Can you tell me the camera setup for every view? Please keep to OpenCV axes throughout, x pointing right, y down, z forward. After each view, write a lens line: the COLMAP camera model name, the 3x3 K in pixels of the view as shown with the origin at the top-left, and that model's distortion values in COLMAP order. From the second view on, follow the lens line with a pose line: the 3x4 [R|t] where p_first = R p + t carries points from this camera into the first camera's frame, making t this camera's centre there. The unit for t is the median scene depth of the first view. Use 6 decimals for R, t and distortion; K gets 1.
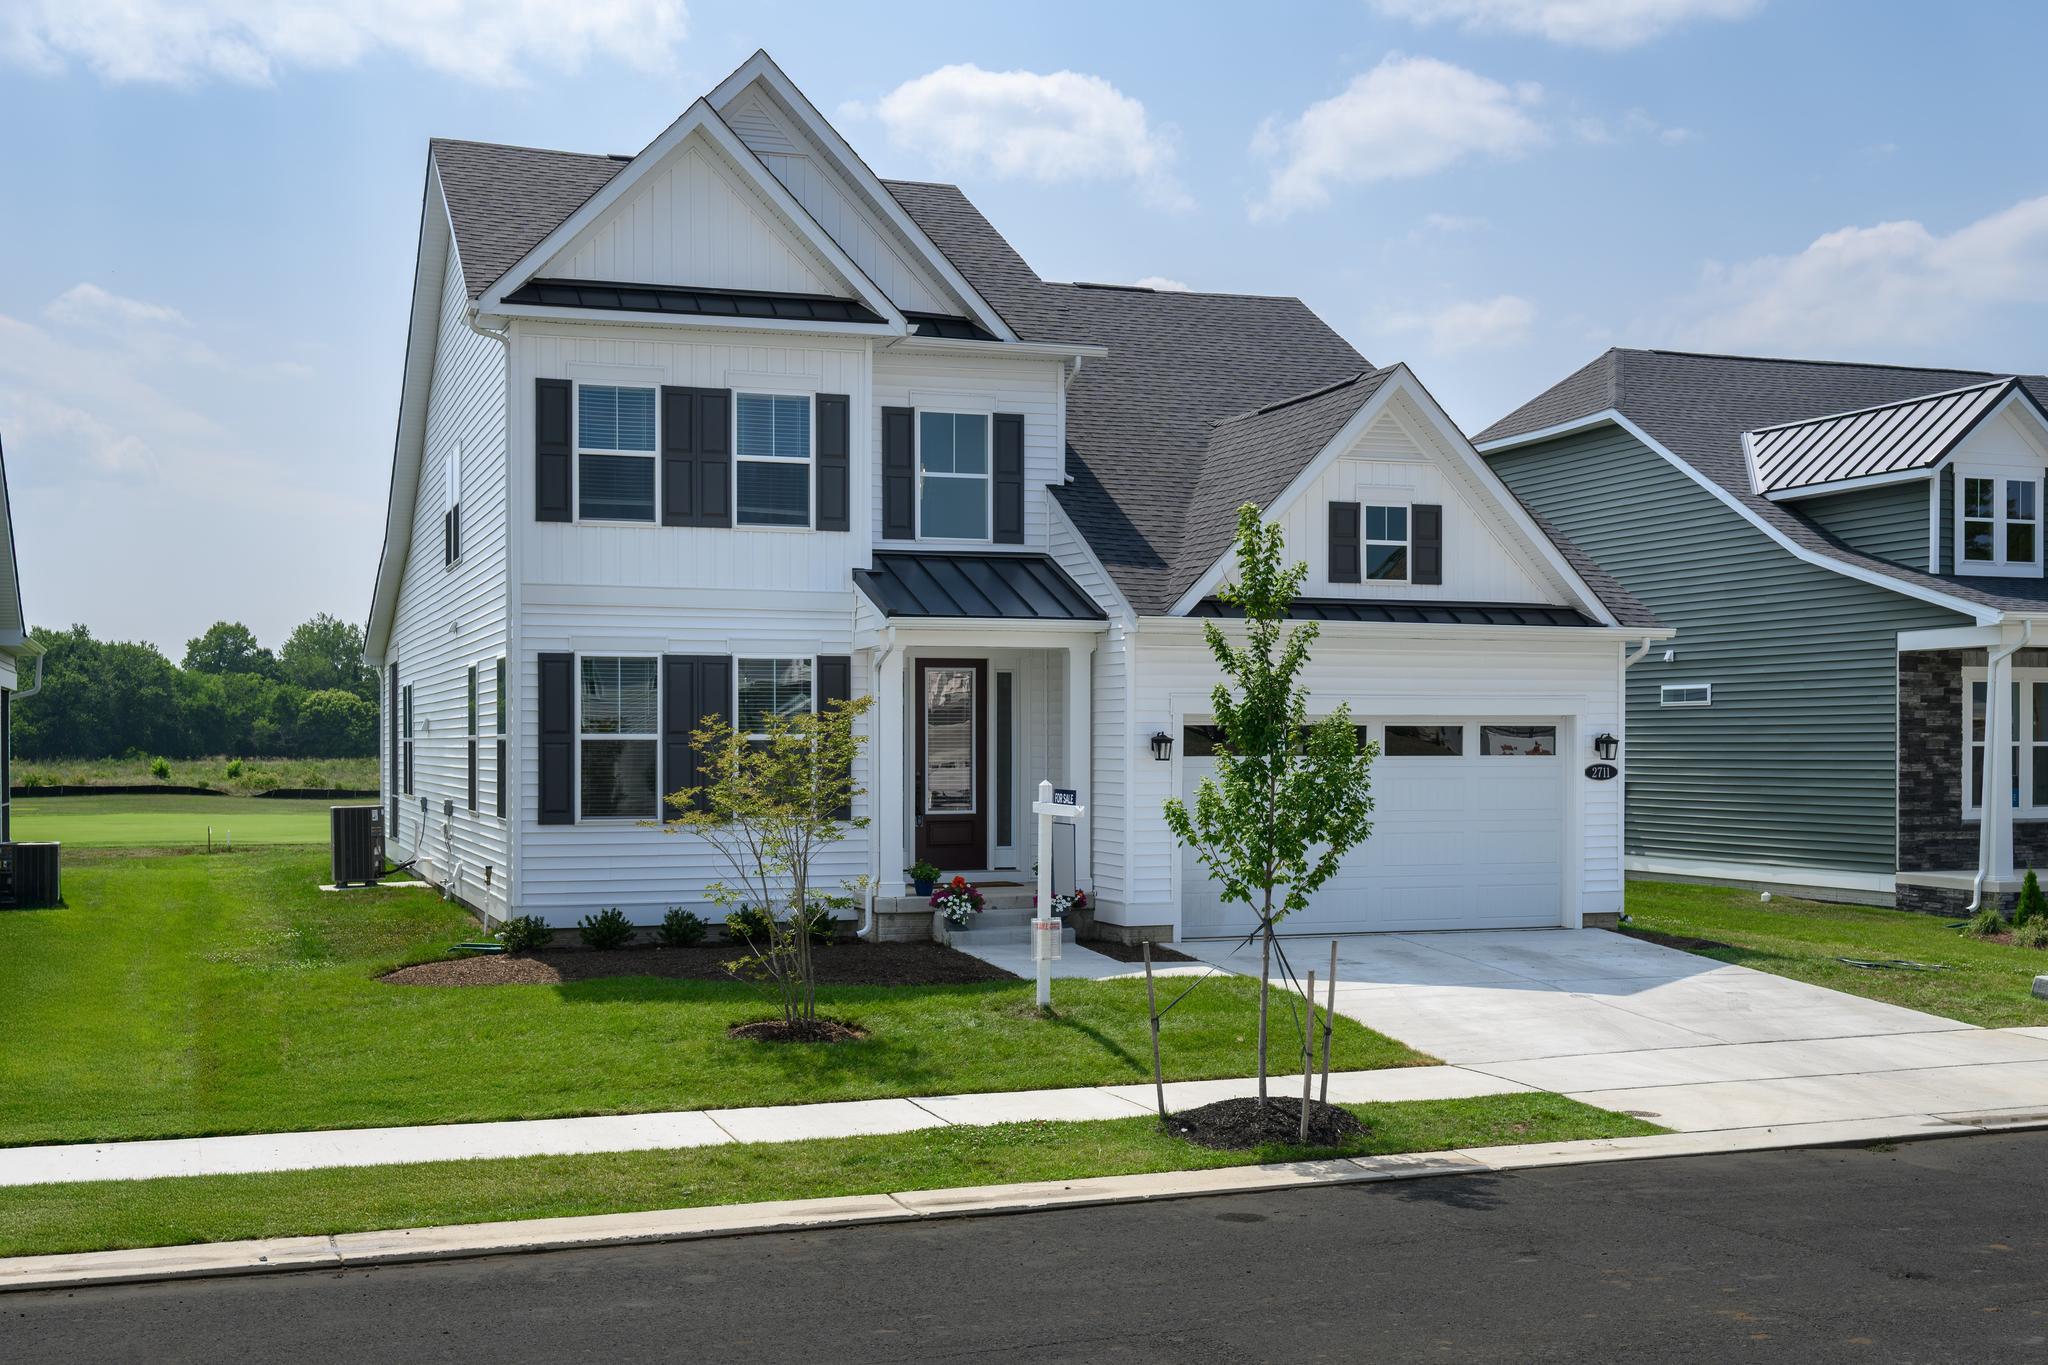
lens RADIAL K [[2054.1, 0, 970.4], [0, 2054.1, 723.3], [0, 0, 1]] dist [-0.003837, 0.009059]
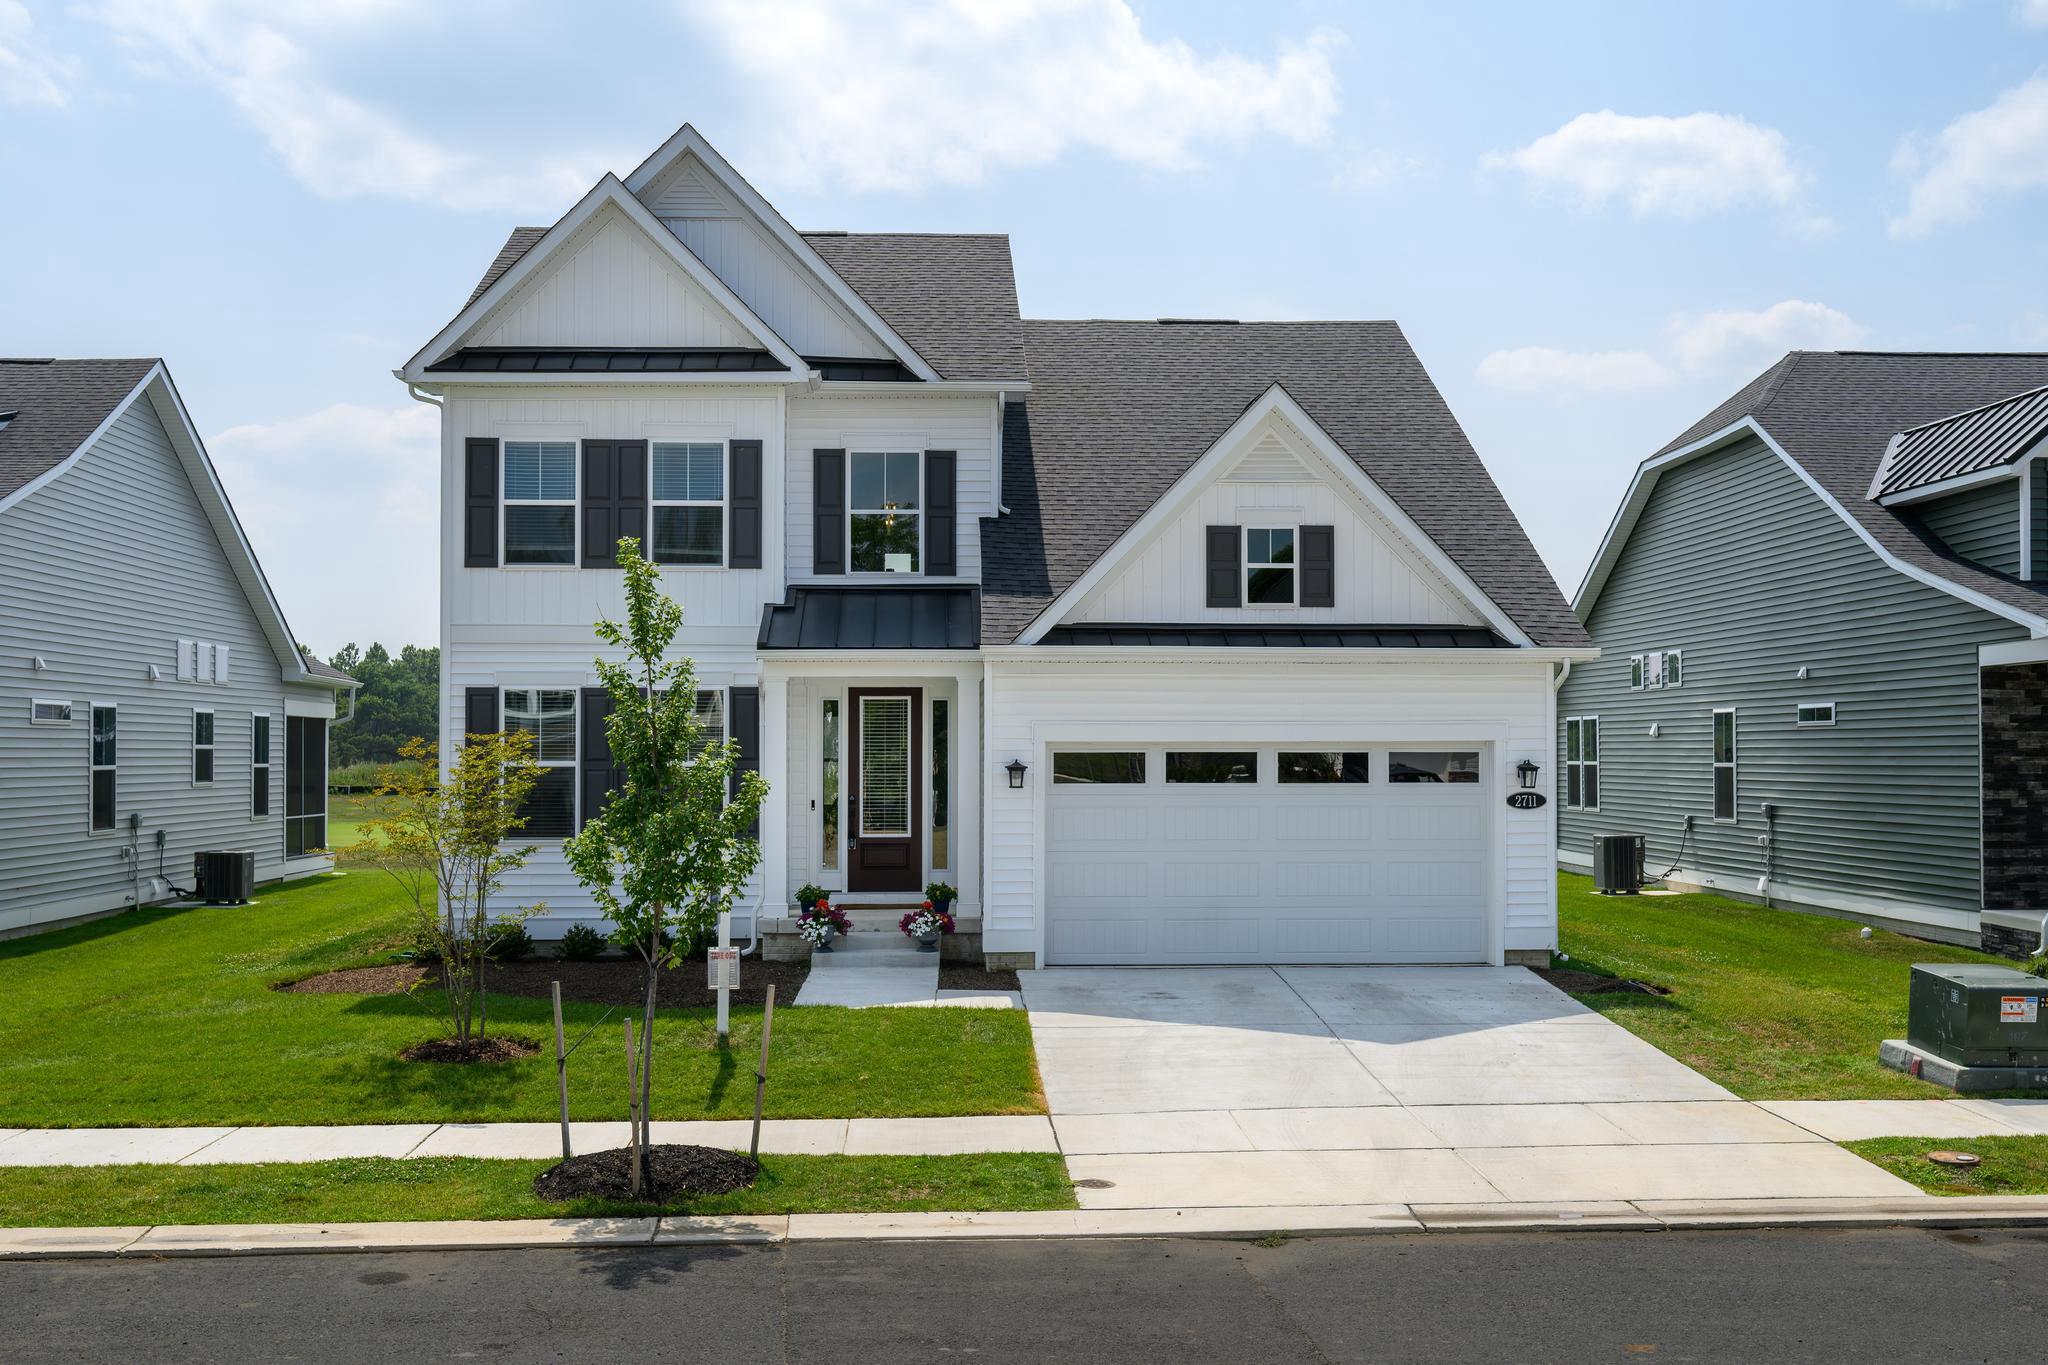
lens RADIAL K [[1875.7, 0, 1024.0], [0, 1875.7, 682.5], [0, 0, 1]] dist [-0.003135, 0.001416]
pose [[0.964565, -0.010638, -0.263630, 0.326470], [0.003170, 0.999582, -0.028737, -0.006880], [0.263826, 0.026883, 0.964196, 0.108368]]
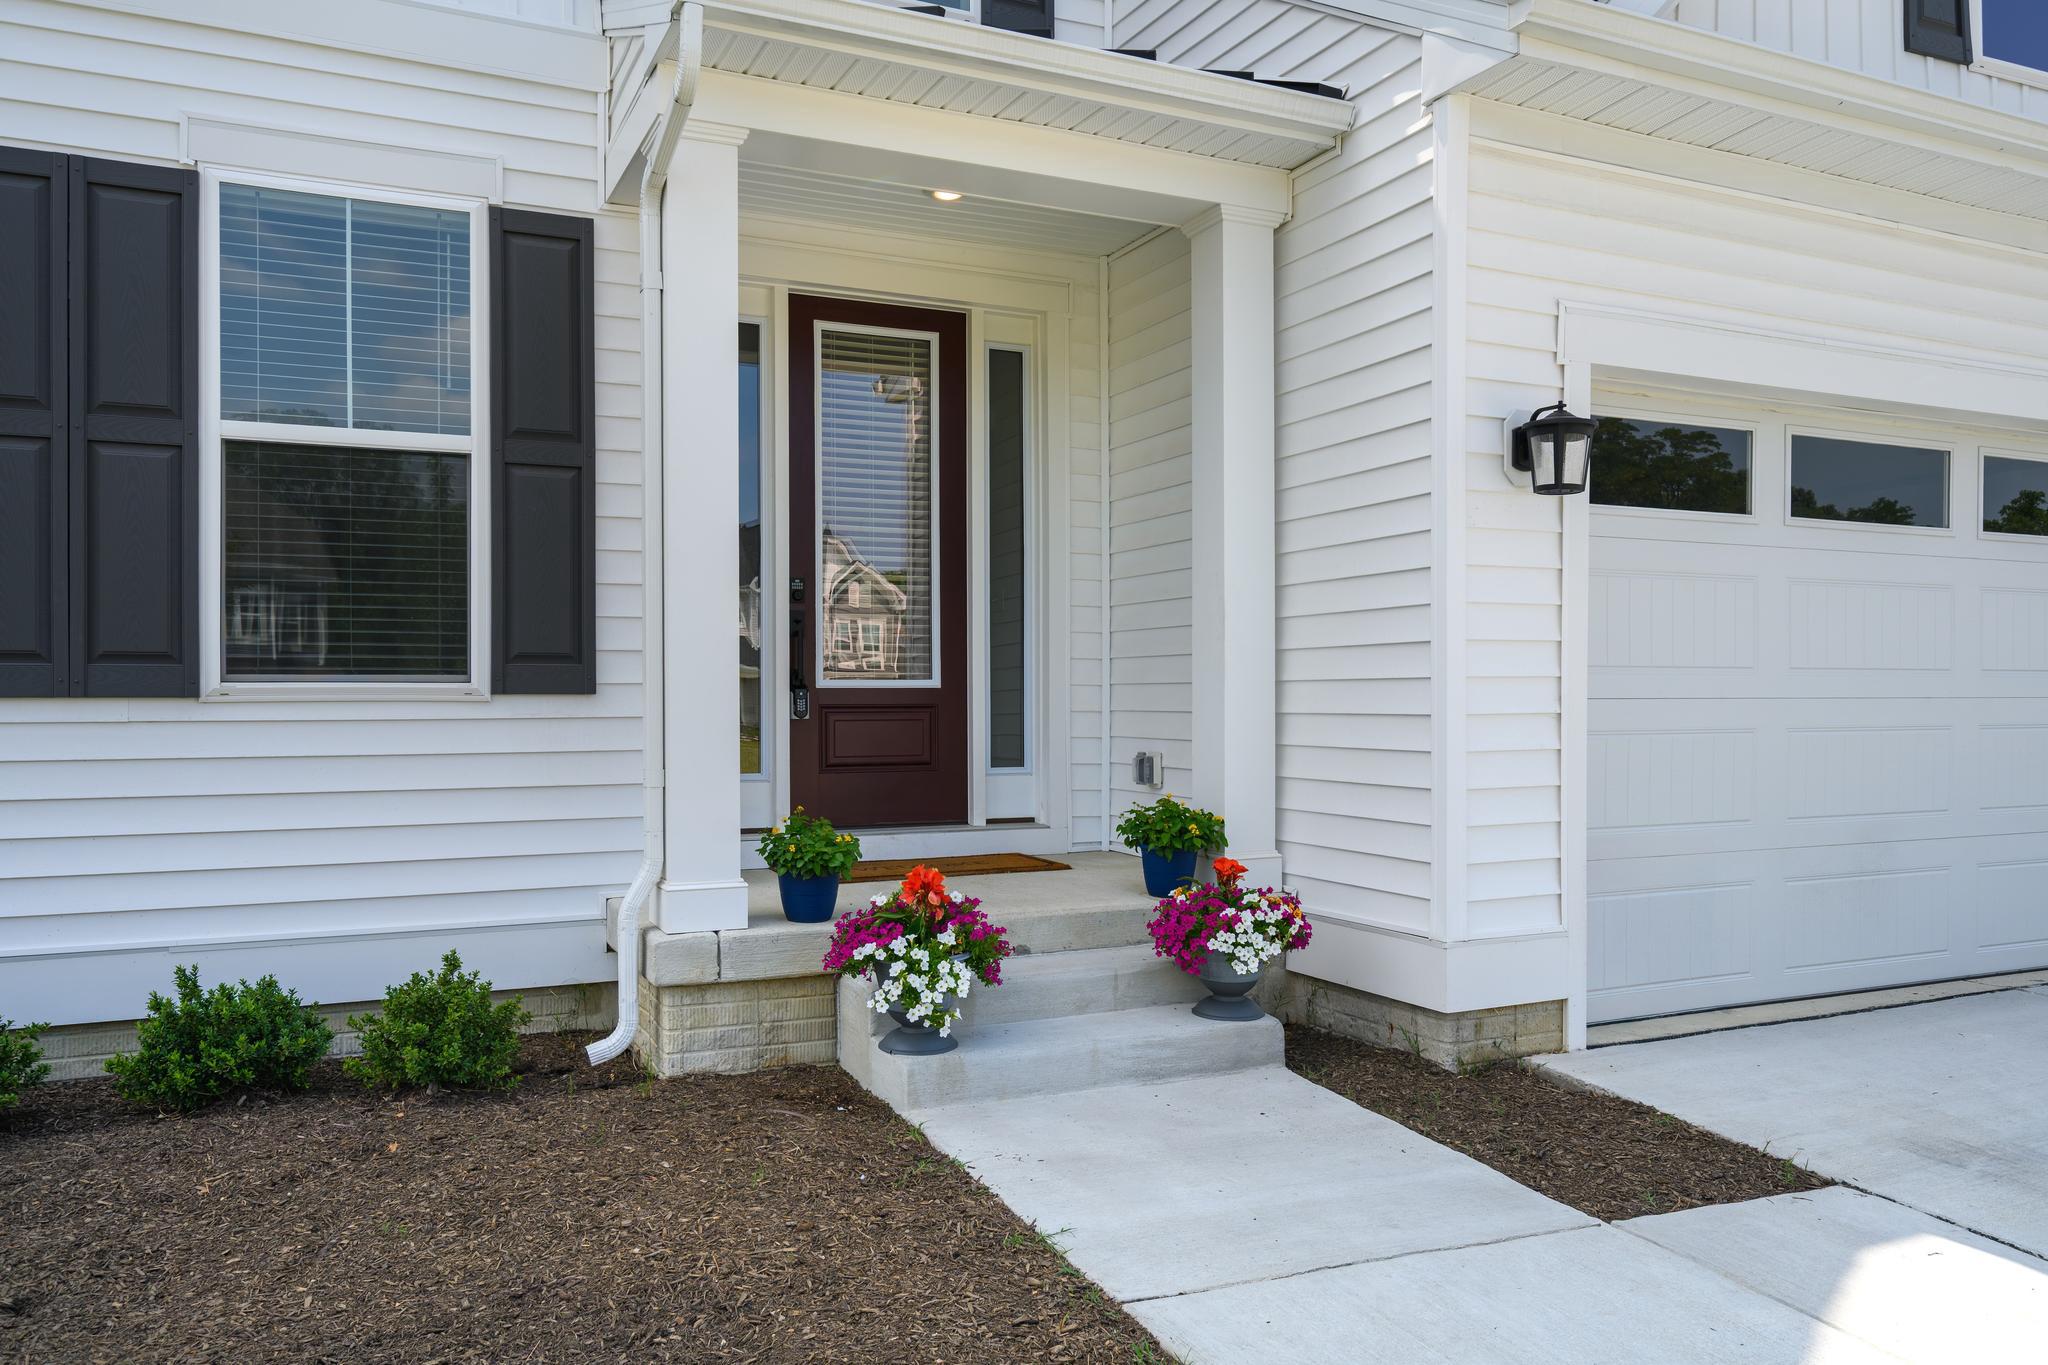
lens RADIAL K [[1483.0, 0, 1024.0], [0, 1483.0, 682.5], [0, 0, 1]] dist [0.040031, 0.000023]
pose [[0.993754, -0.000722, 0.111590, -0.014649], [0.000696, 1.000000, 0.000273, 0.045434], [-0.111590, -0.000194, 0.993754, 0.747199]]
